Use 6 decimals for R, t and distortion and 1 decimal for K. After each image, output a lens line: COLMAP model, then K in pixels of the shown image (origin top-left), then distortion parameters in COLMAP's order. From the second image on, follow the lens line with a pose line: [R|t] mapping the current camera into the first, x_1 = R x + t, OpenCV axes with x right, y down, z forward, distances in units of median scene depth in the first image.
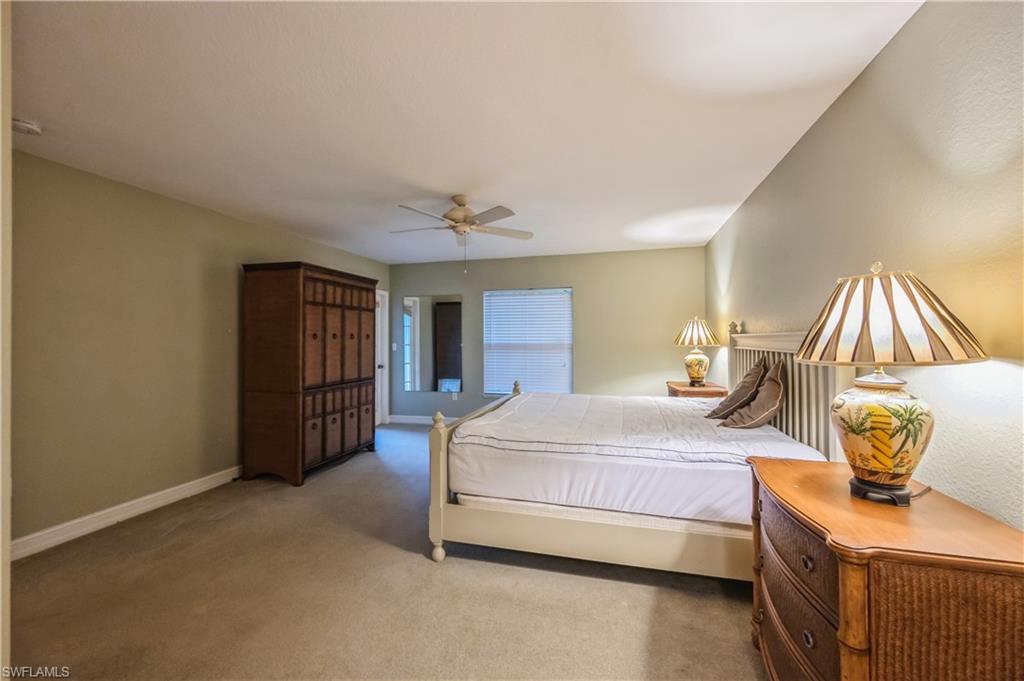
lens RADIAL K [[403.3, 0, 512.0], [0, 403.3, 340.5], [0, 0, 1]] dist [-0.001478, -0.000433]
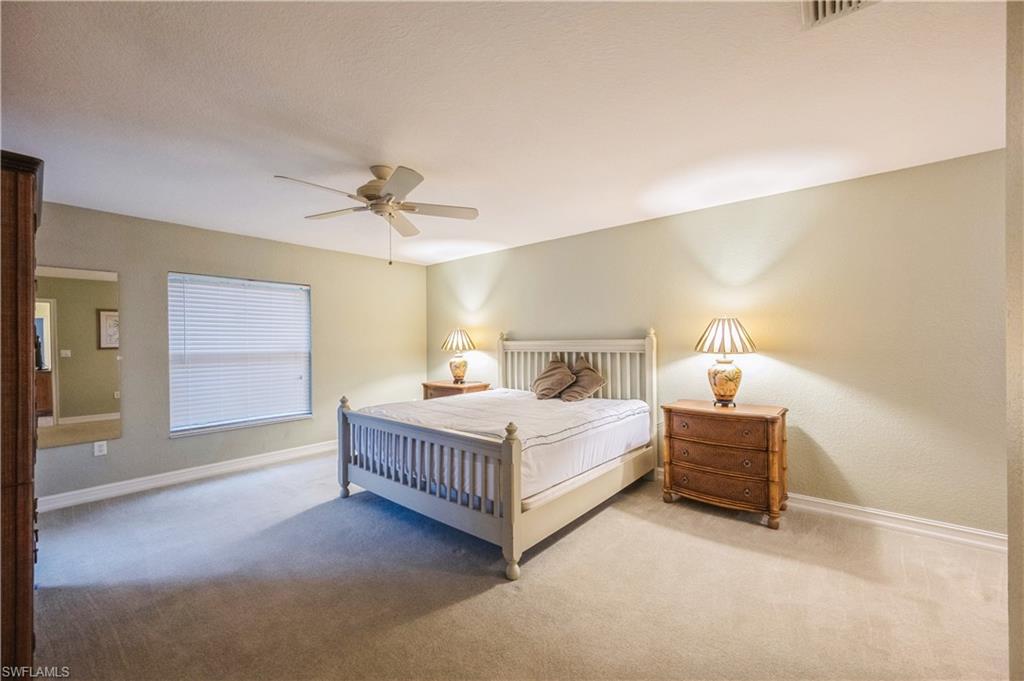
lens RADIAL K [[408.6, 0, 507.3], [0, 408.6, 345.6], [0, 0, 1]] dist [-0.002061, -0.000201]
pose [[0.443044, -0.007335, 0.896470, -0.578583], [0.011210, 0.999934, 0.002641, -0.002562], [-0.896430, 0.008879, 0.443097, 0.322834]]
